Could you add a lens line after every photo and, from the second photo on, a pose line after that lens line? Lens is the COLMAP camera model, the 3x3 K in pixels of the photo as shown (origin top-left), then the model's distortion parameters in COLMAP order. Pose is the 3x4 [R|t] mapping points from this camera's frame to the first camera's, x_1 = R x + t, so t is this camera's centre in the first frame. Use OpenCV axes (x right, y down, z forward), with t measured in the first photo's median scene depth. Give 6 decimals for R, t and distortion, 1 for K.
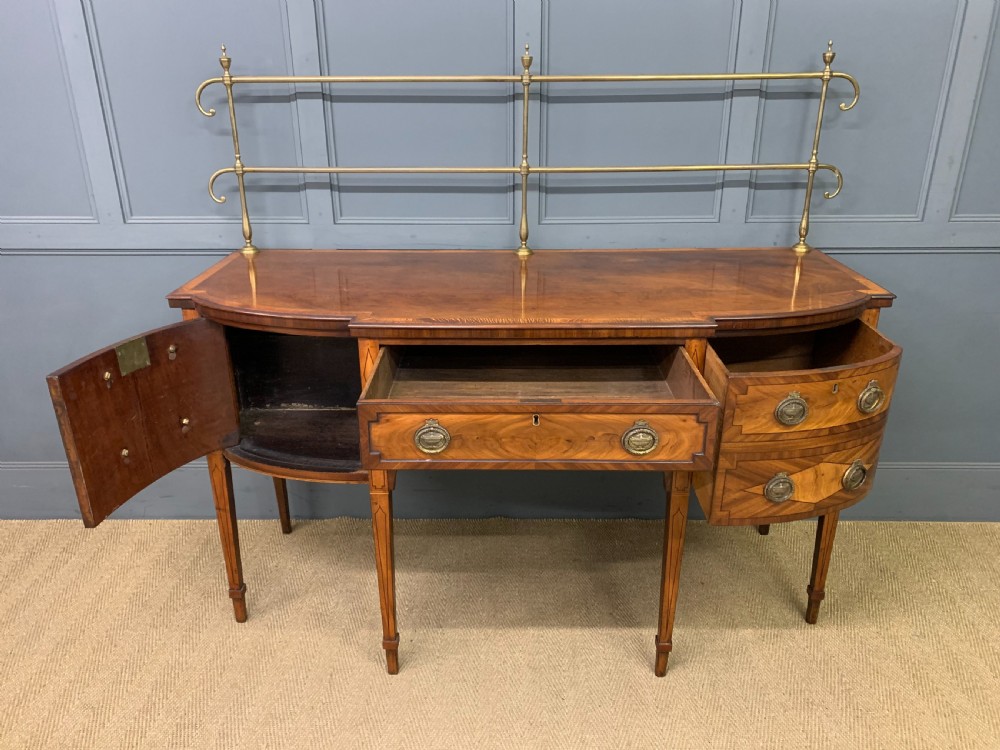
lens RADIAL K [[769.6, 0, 495.6], [0, 769.6, 378.0], [0, 0, 1]] dist [0.066733, -0.058771]
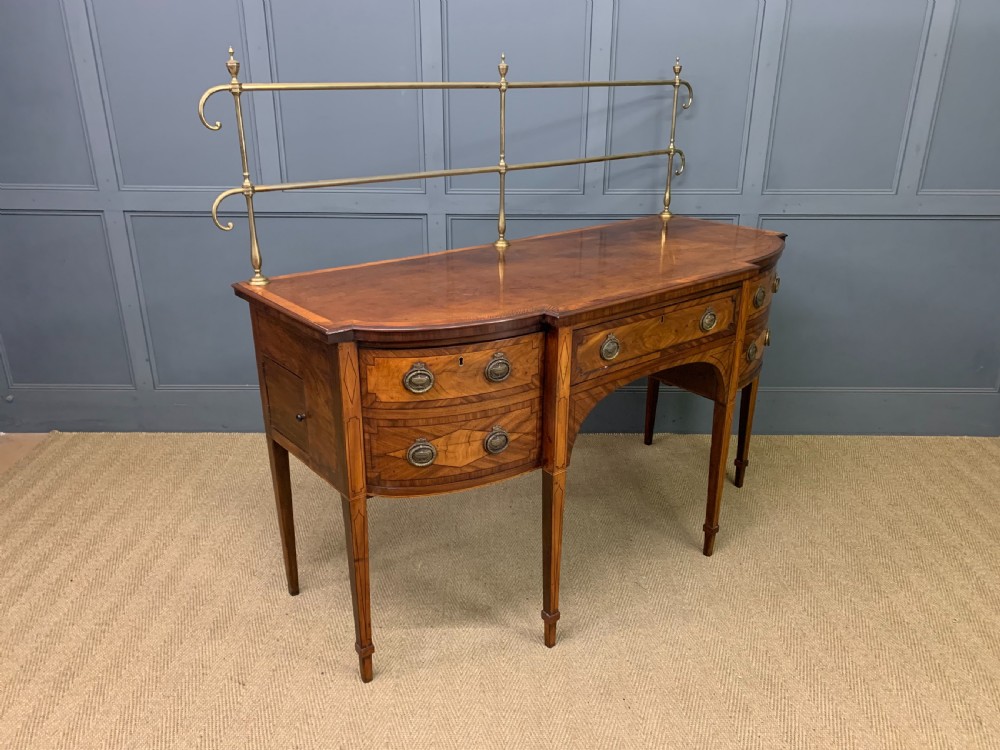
lens RADIAL K [[769.6, 0, 495.6], [0, 769.6, 378.0], [0, 0, 1]] dist [0.066733, -0.058771]
pose [[0.773726, -0.225739, 0.591937, -0.696374], [0.229862, 0.970721, 0.069736, -0.061262], [-0.590348, 0.082108, 0.802962, 0.155690]]
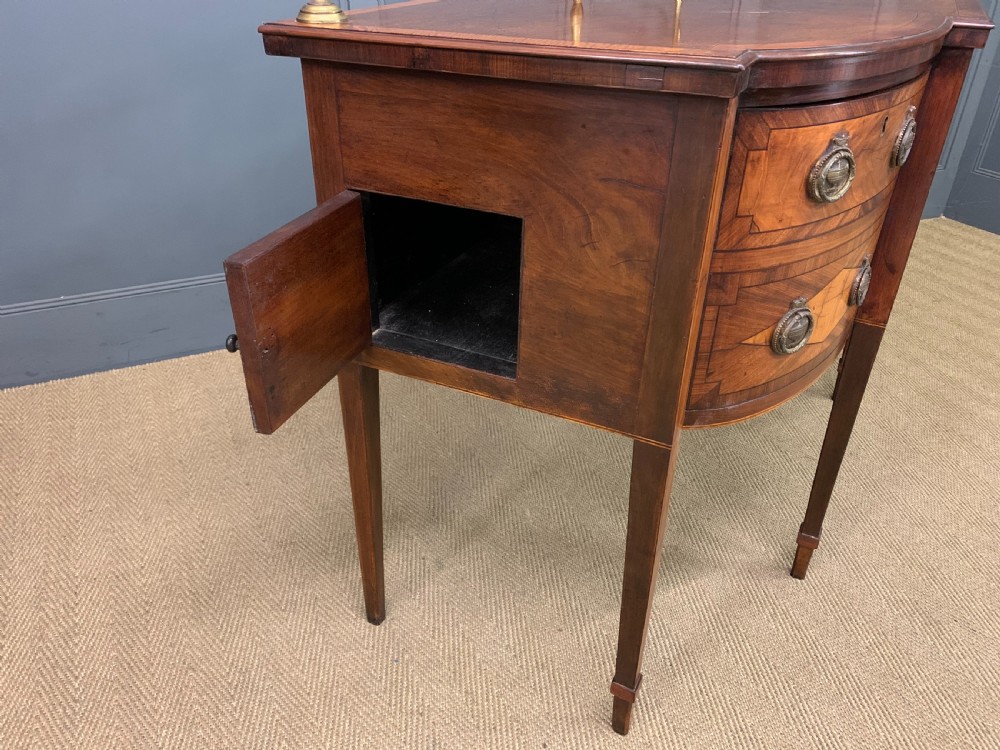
lens RADIAL K [[753.4, 0, 493.9], [0, 753.4, 373.9], [0, 0, 1]] dist [0.077437, -0.054701]
pose [[0.435454, -0.452289, 0.778341, -0.695208], [0.319391, 0.885995, 0.336158, -0.114739], [-0.841647, 0.102213, 0.530267, 0.800400]]
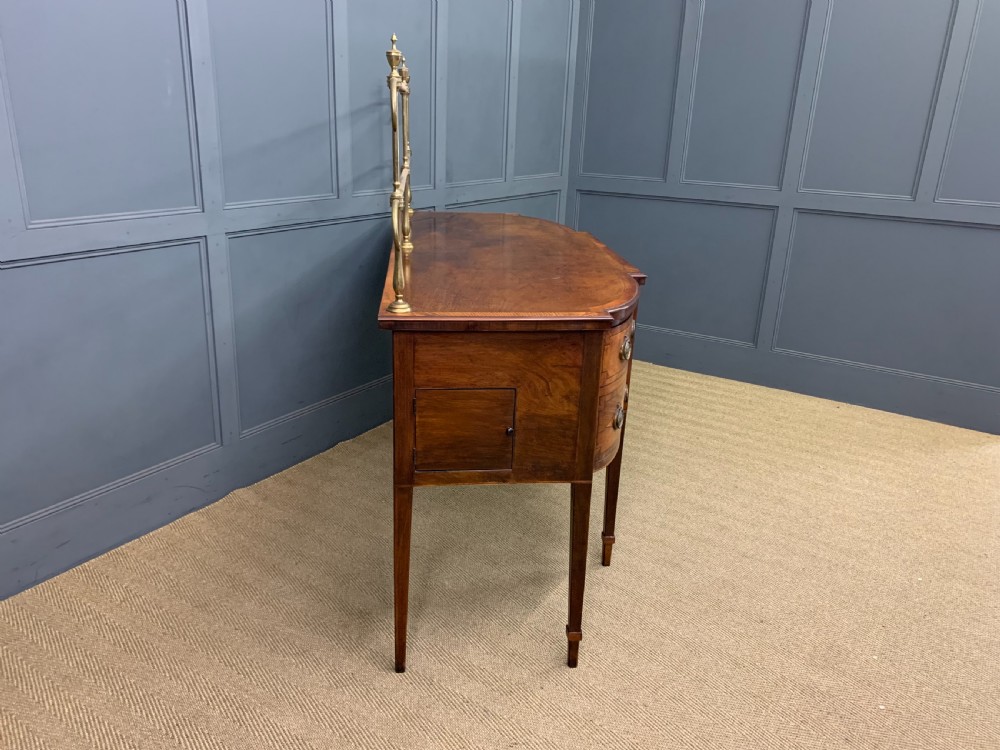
lens RADIAL K [[769.6, 0, 495.6], [0, 769.6, 378.0], [0, 0, 1]] dist [0.066733, -0.058771]
pose [[-0.097550, -0.332223, 0.938143, -1.128364], [0.341368, 0.874283, 0.345104, -0.356235], [-0.934854, 0.353917, 0.028124, 0.979299]]
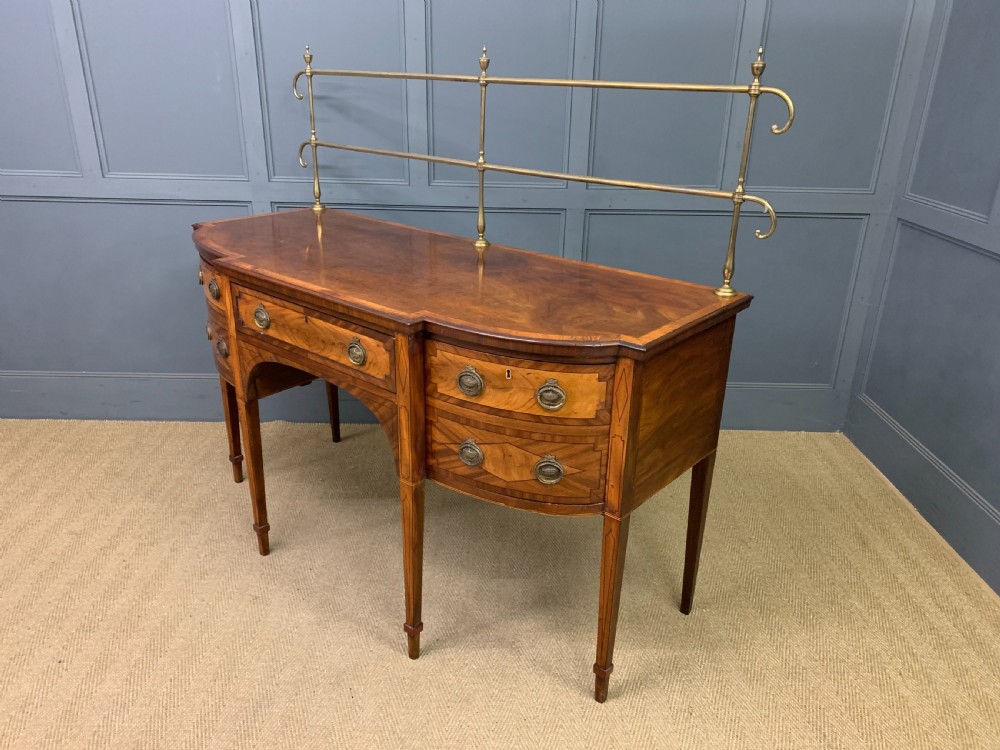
lens RADIAL K [[760.8, 0, 503.7], [0, 760.8, 369.1], [0, 0, 1]] dist [0.107177, -0.134275]
pose [[0.771304, 0.256239, -0.582607, 0.757157], [-0.258433, 0.962608, 0.081232, -0.095743], [0.581637, 0.087910, 0.808684, 0.196287]]
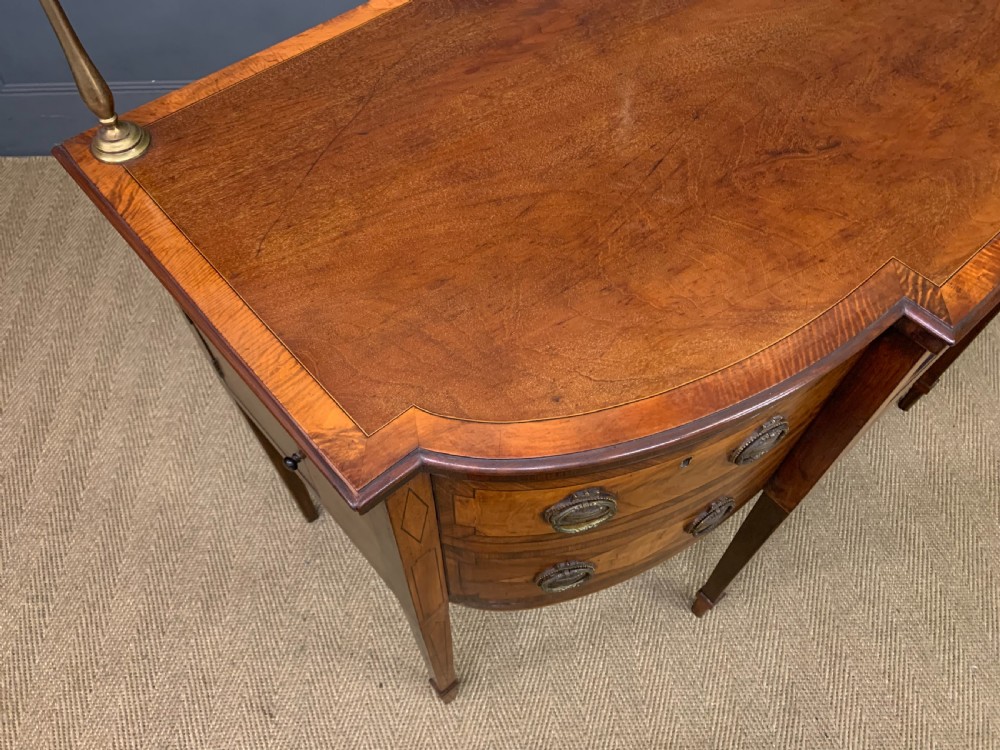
lens RADIAL K [[769.6, 0, 495.6], [0, 769.6, 378.0], [0, 0, 1]] dist [0.066733, -0.058771]
pose [[0.744613, -0.554628, 0.371401, -0.403370], [0.241293, 0.742438, 0.624951, -0.277886], [-0.622358, -0.375730, 0.686657, 0.663360]]
